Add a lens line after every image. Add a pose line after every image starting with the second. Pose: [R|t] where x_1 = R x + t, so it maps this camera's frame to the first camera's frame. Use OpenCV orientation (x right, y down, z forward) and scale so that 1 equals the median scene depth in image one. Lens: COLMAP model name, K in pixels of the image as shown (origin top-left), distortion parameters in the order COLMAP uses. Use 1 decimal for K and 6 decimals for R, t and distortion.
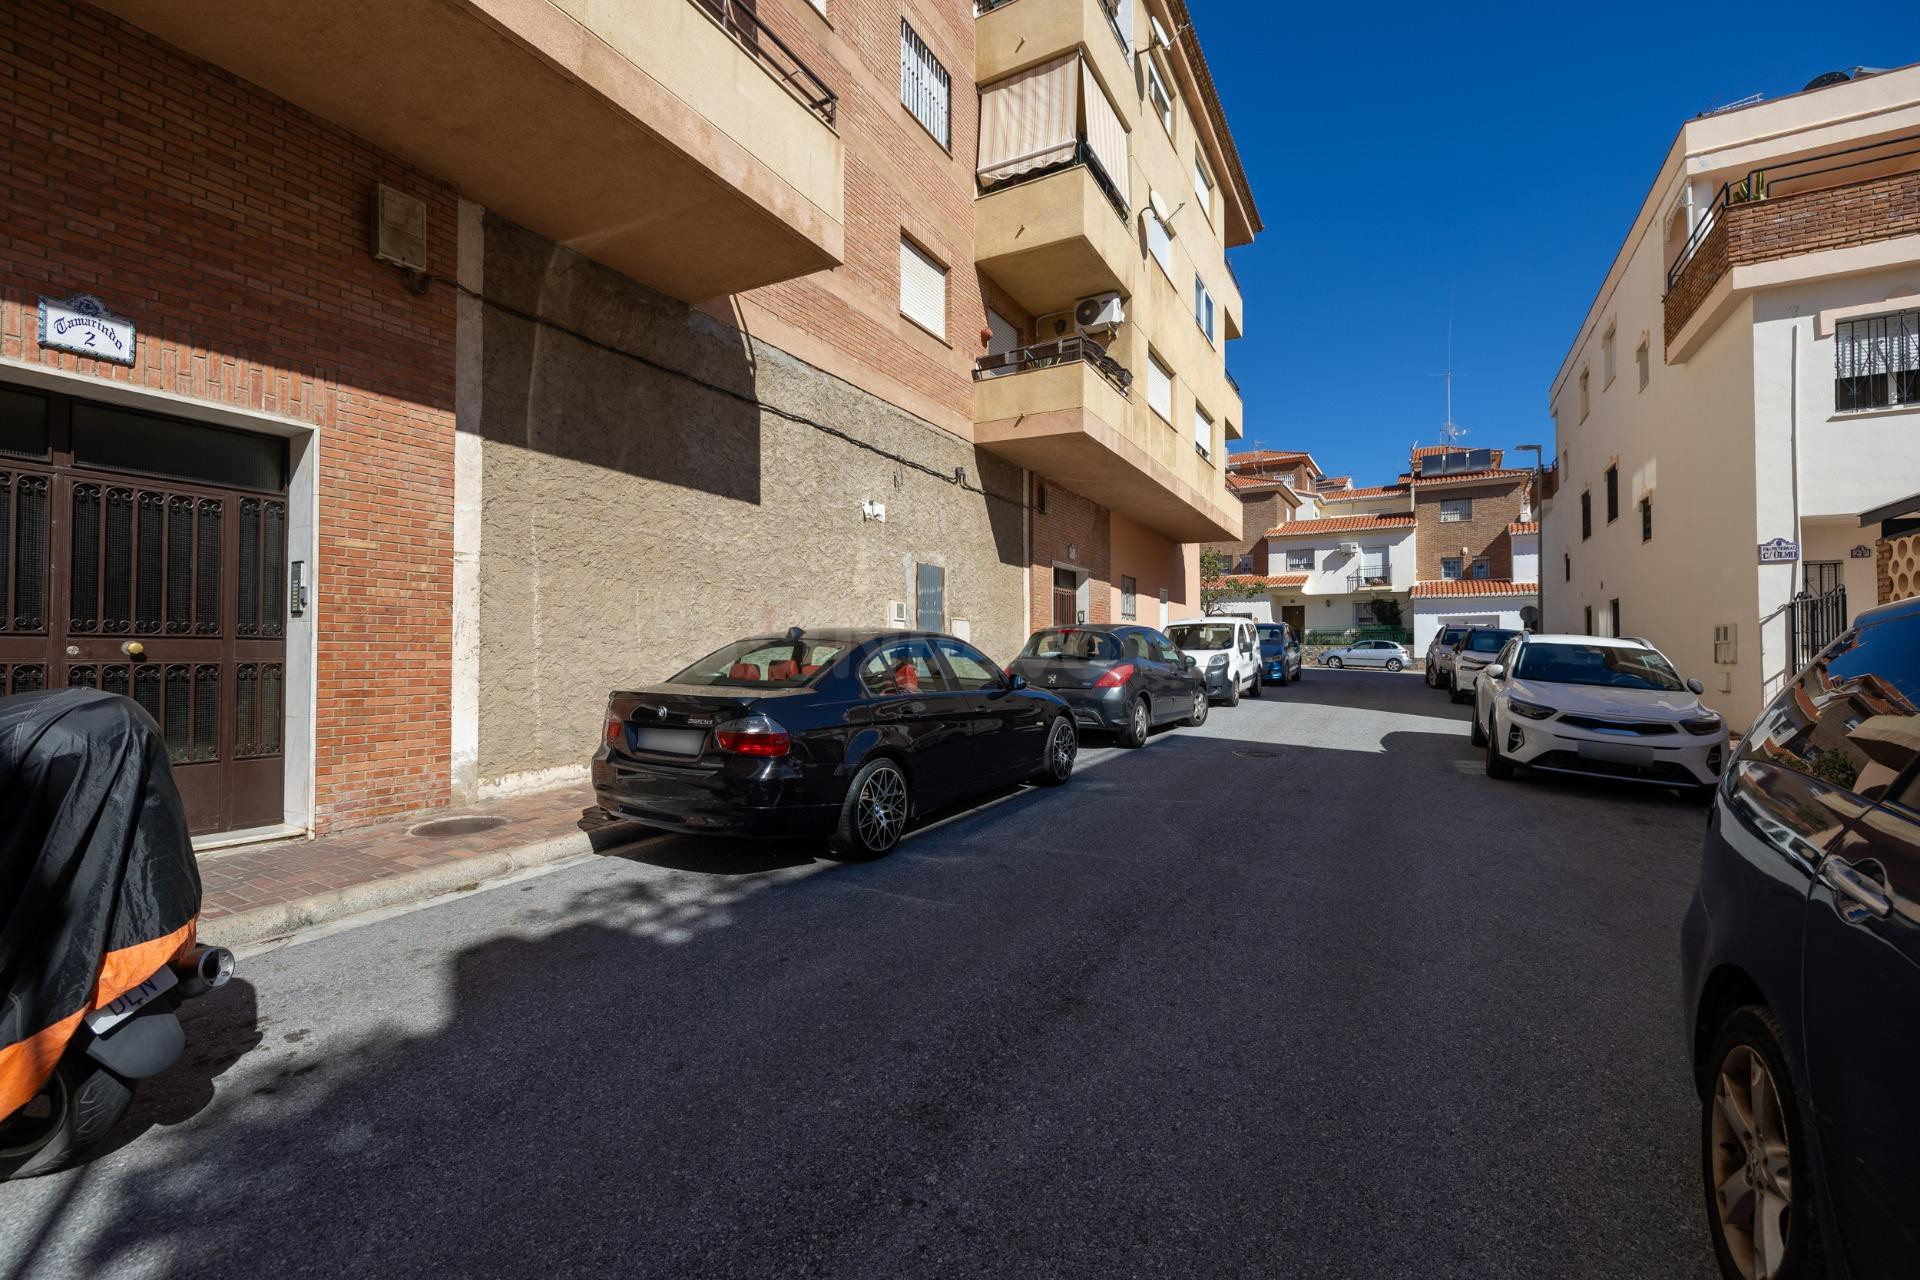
lens RADIAL K [[813.2, 0, 955.3], [0, 813.2, 641.8], [0, 0, 1]] dist [0.007171, -0.000315]
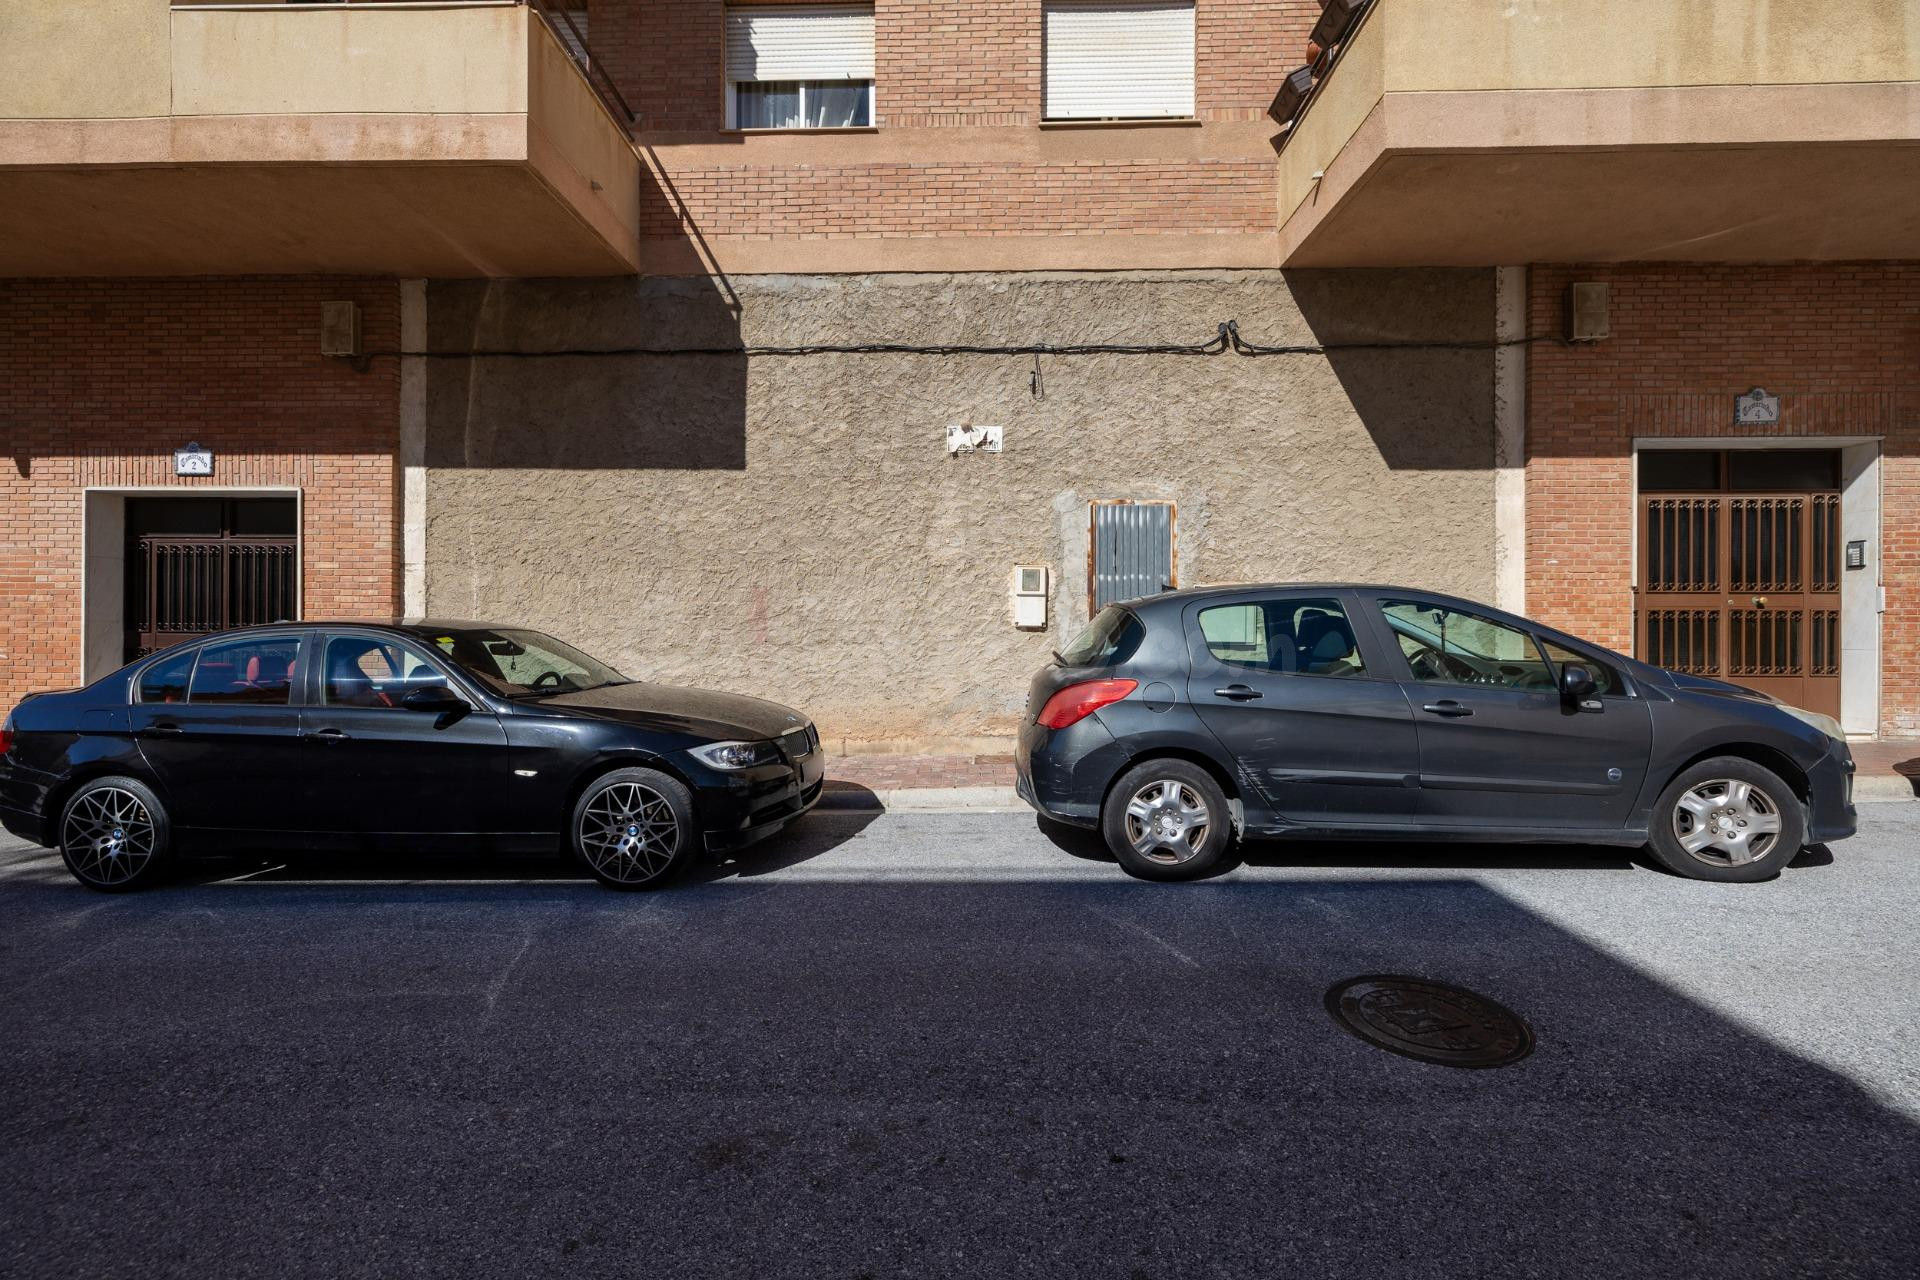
lens RADIAL K [[813.2, 0, 952.6], [0, 813.2, 632.9], [0, 0, 1]] dist [0.007171, -0.000315]
pose [[0.454776, 0.000984, -0.890606, 0.667140], [0.011476, 0.999910, 0.006965, -0.001214], [0.890532, -0.013389, 0.454723, 0.872997]]
